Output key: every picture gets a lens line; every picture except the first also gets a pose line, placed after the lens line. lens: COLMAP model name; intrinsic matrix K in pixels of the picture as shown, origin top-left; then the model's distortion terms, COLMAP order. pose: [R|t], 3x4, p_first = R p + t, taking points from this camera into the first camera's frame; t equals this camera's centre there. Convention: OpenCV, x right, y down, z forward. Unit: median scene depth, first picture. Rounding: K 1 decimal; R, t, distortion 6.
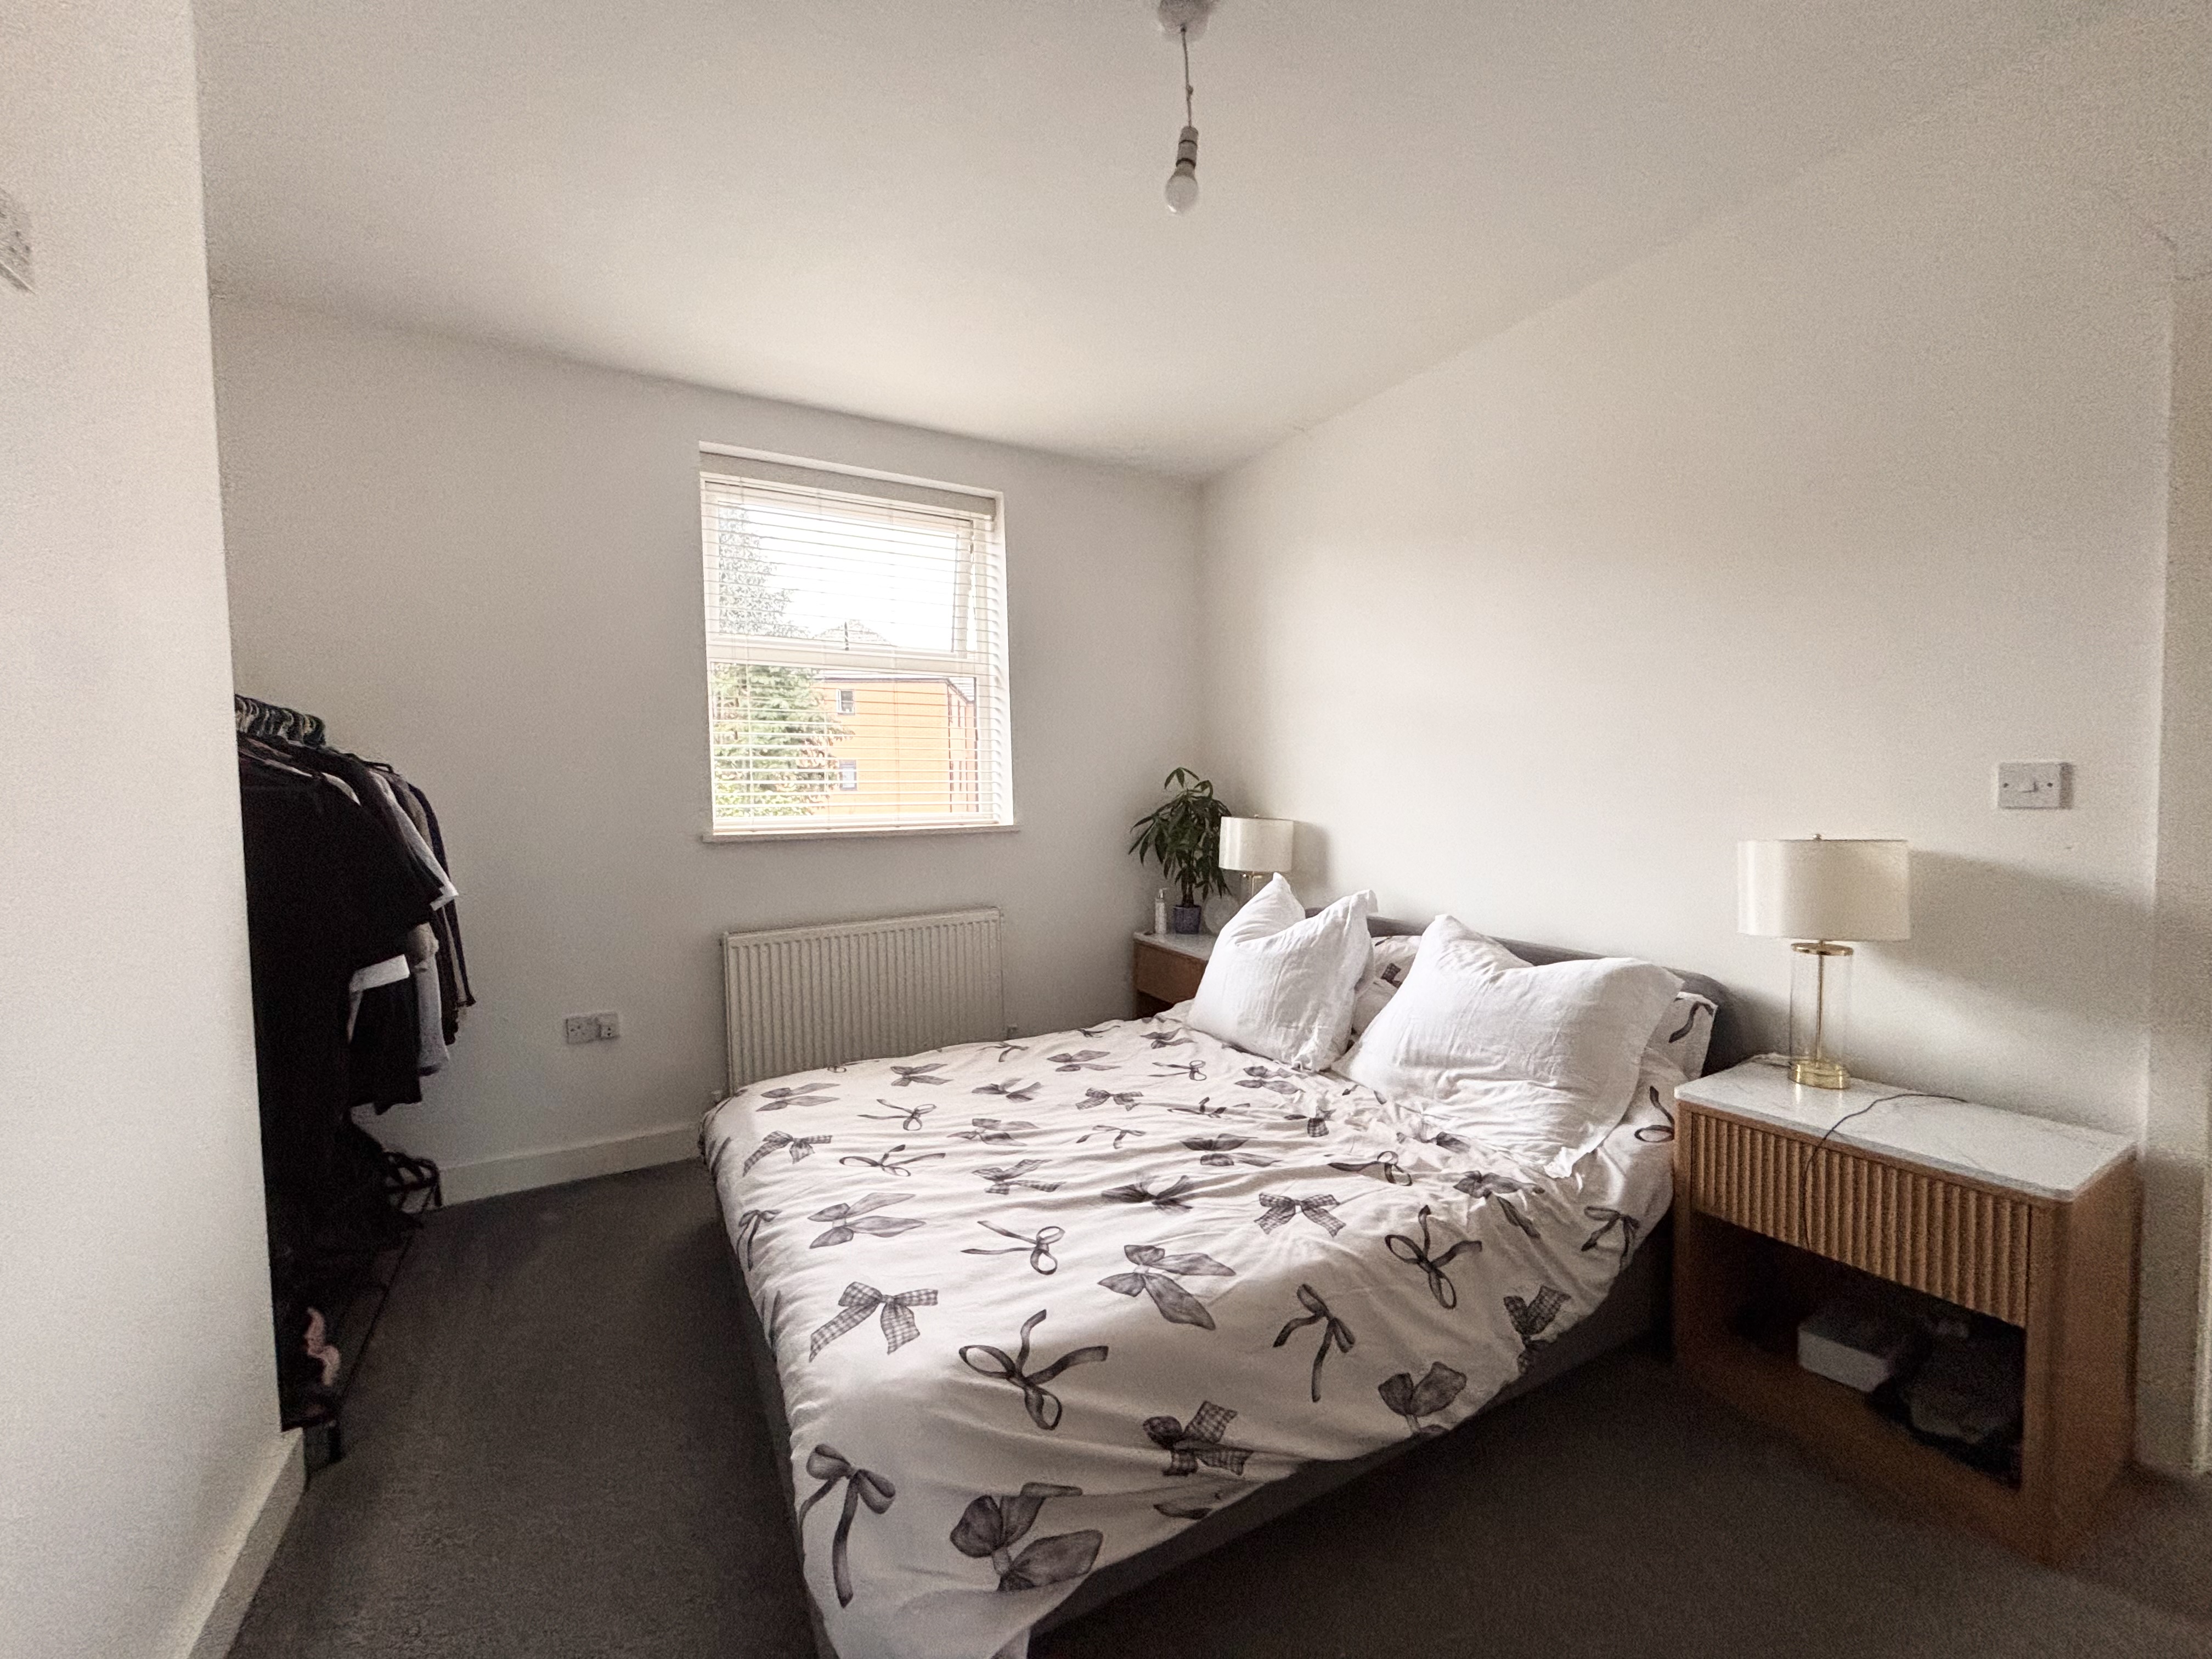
lens RADIAL K [[894.7, 0, 1097.5], [0, 894.7, 825.8], [0, 0, 1]] dist [0.001677, -0.000494]
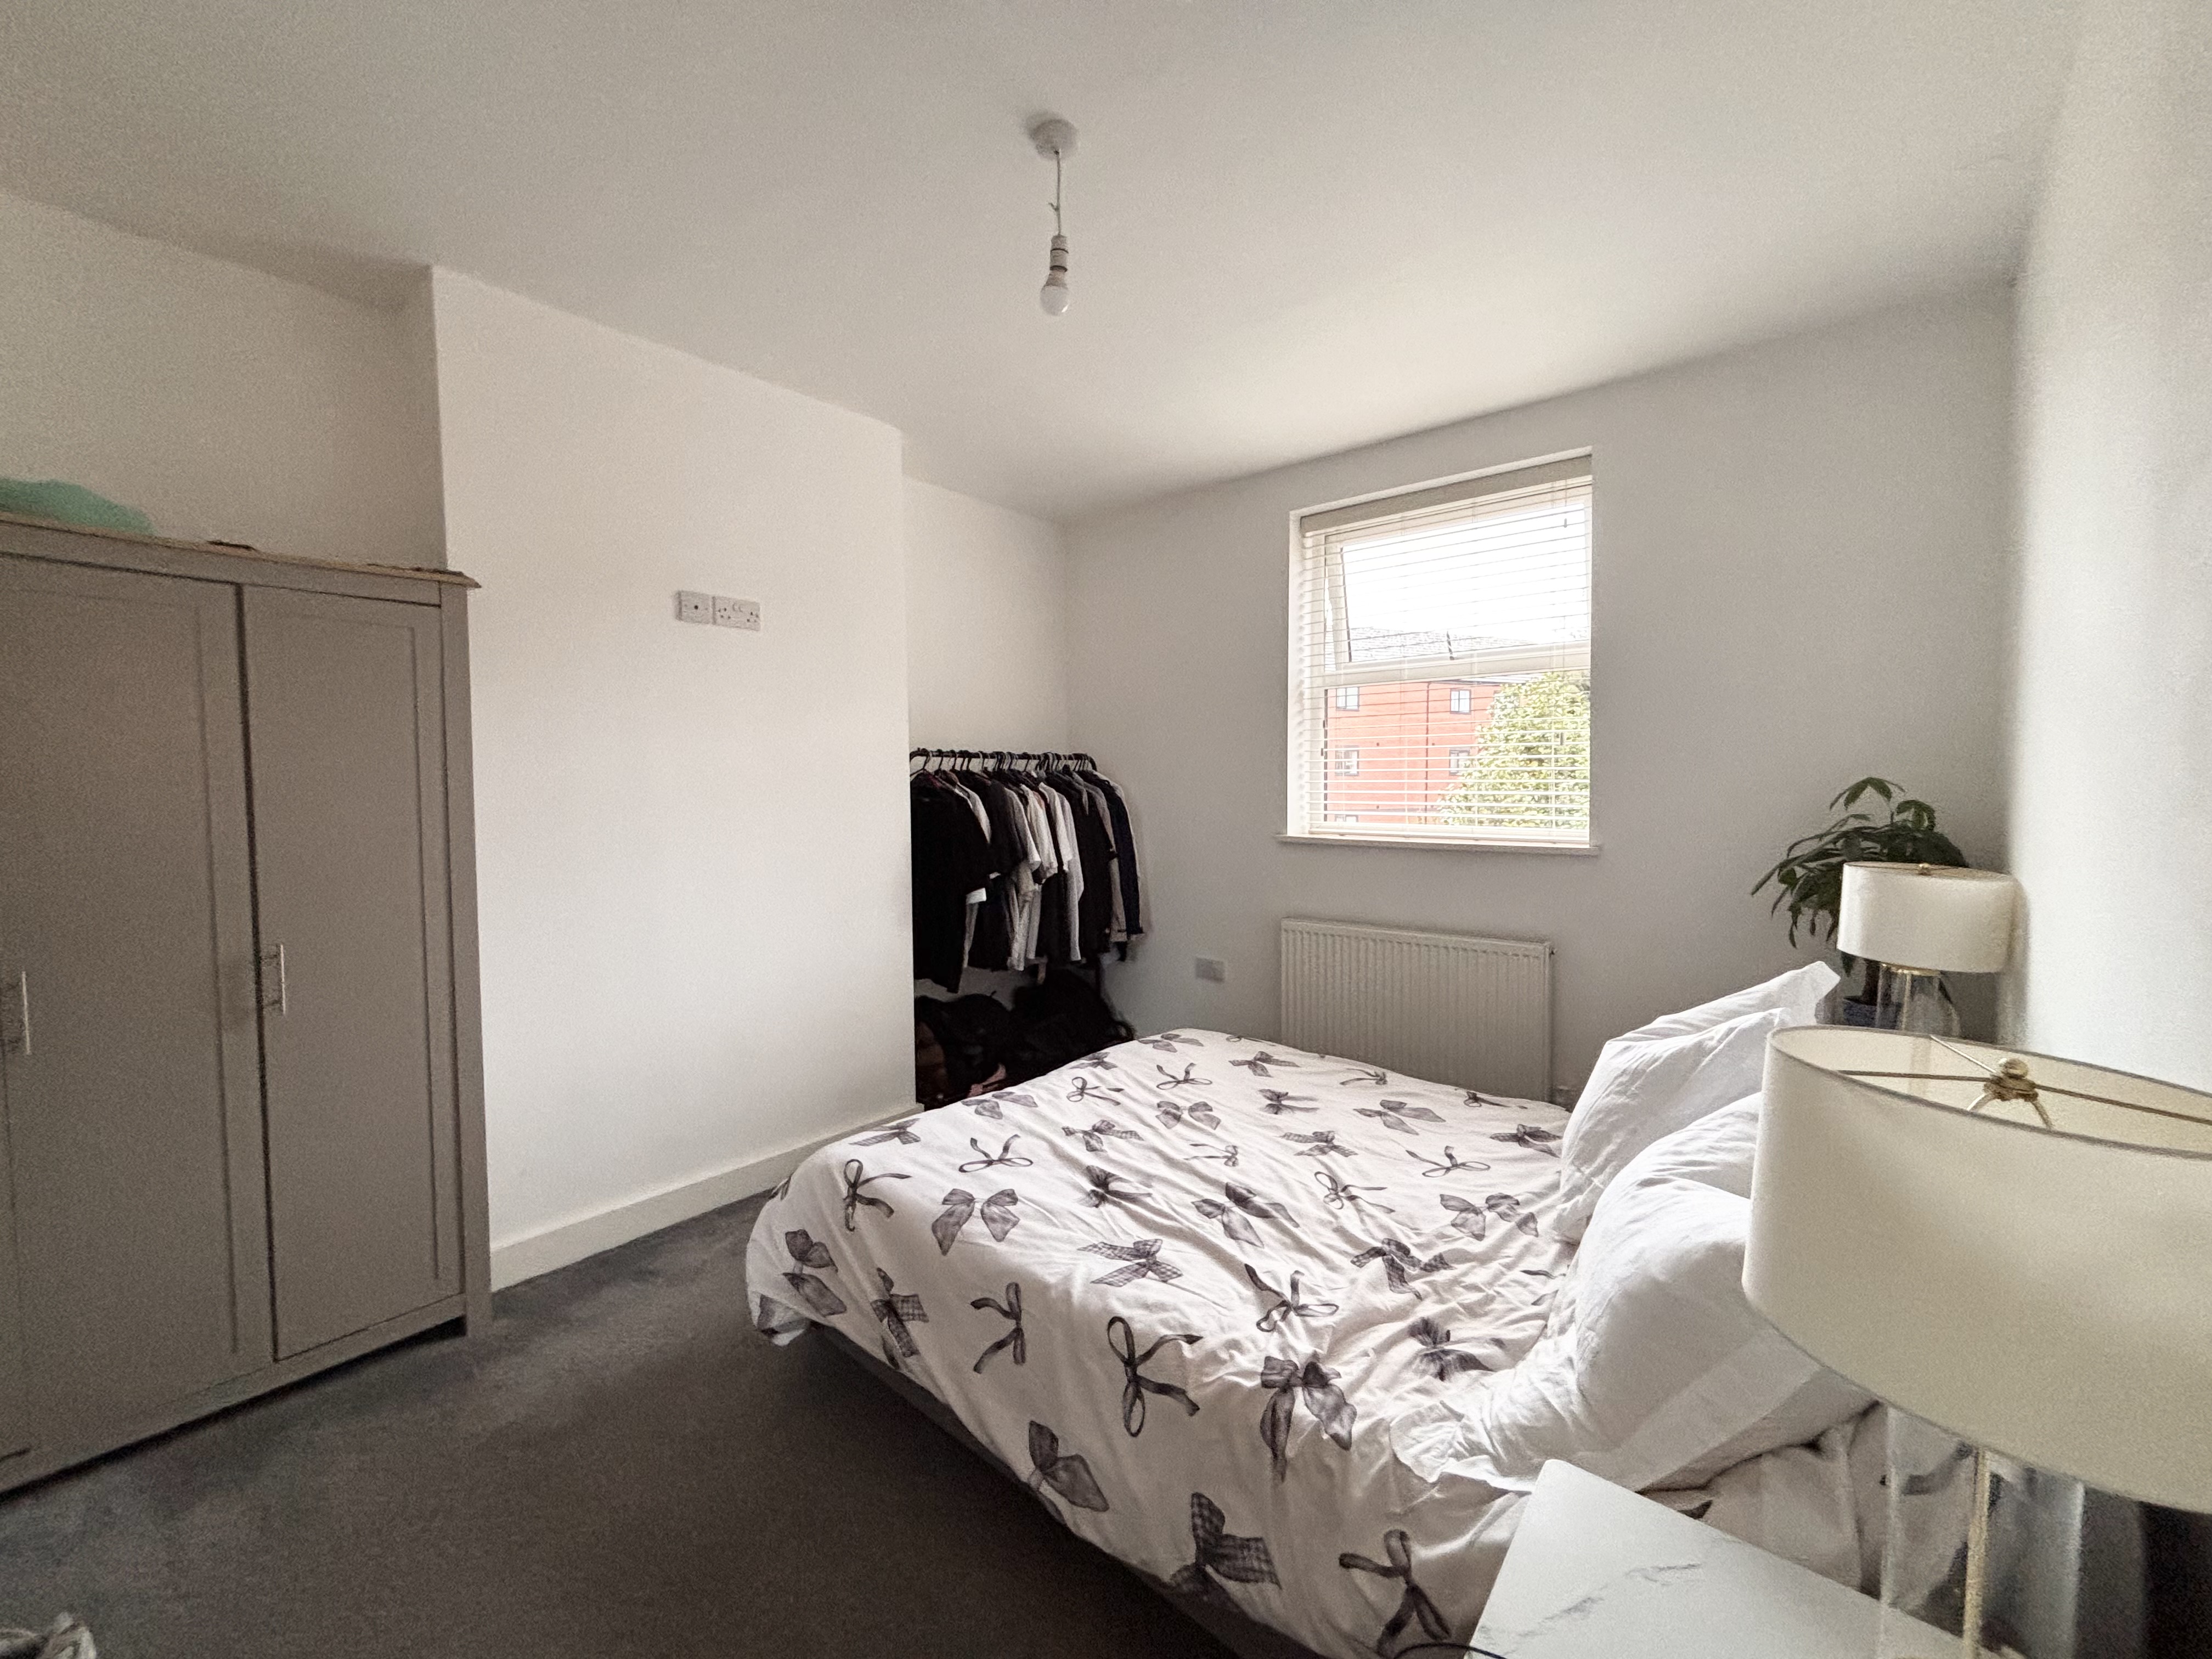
lens RADIAL K [[894.7, 0, 1097.5], [0, 894.7, 825.8], [0, 0, 1]] dist [0.001677, -0.000494]
pose [[0.349803, 0.065739, -0.934514, 0.963265], [-0.048935, 0.997455, 0.051850, -0.080115], [0.935544, 0.027594, 0.352130, 0.536755]]
